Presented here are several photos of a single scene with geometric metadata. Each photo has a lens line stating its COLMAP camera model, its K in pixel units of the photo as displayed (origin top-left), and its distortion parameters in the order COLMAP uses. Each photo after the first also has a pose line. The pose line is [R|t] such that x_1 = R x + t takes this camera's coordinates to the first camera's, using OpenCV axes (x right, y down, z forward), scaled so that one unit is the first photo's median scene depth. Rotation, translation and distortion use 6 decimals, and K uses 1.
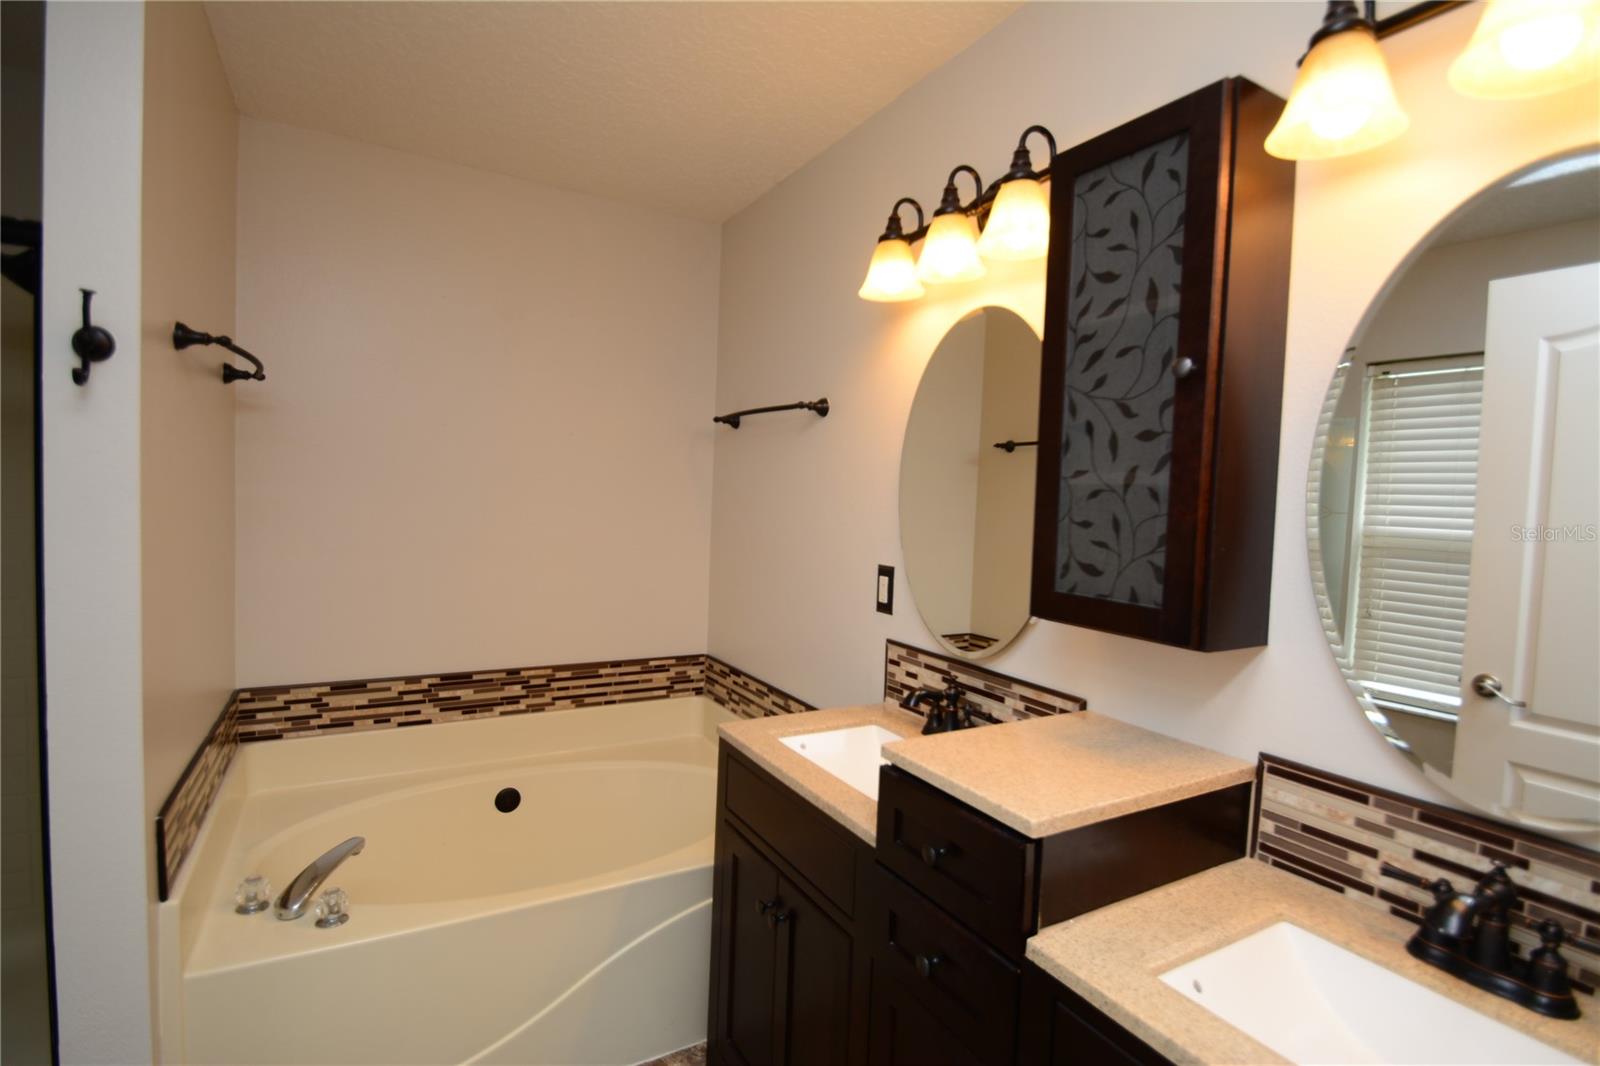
lens RADIAL K [[761.9, 0, 801.1], [0, 761.9, 536.8], [0, 0, 1]] dist [0.011068, -0.017381]
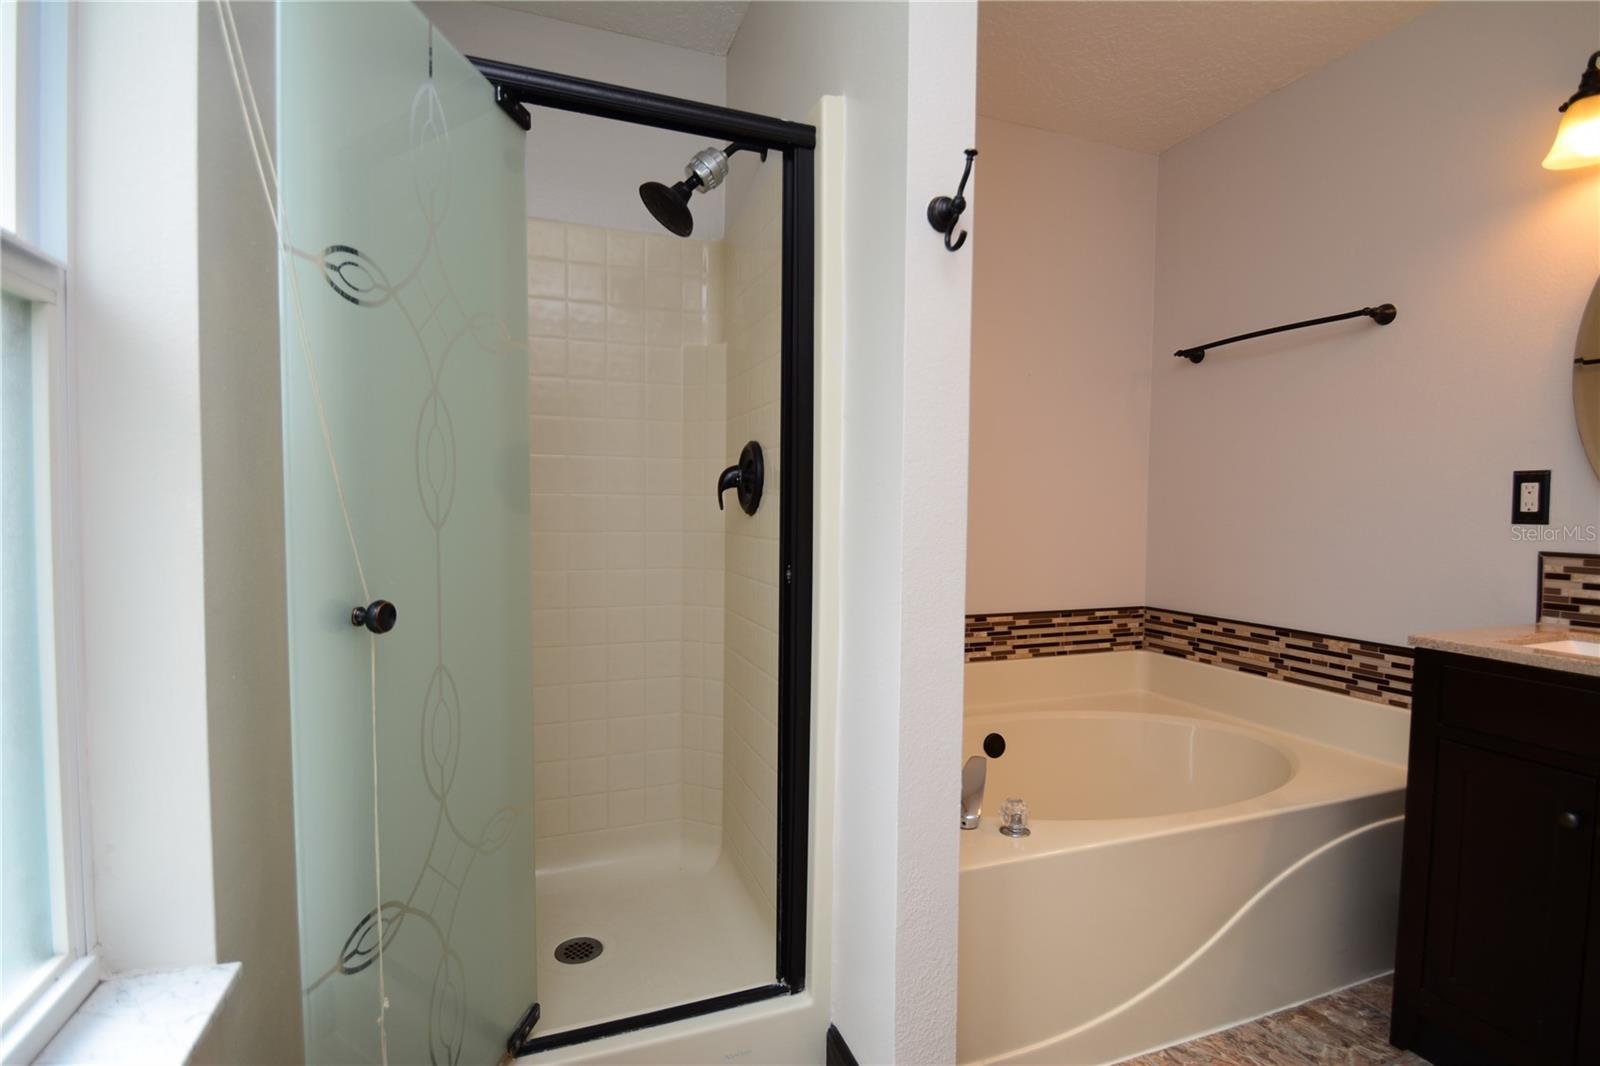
lens RADIAL K [[761.9, 0, 801.1], [0, 761.9, 536.8], [0, 0, 1]] dist [0.011068, -0.017381]
pose [[0.988673, -0.022425, -0.148404, -0.445509], [0.019867, 0.999628, -0.018693, 0.084379], [0.148768, 0.015533, 0.988750, -0.005944]]
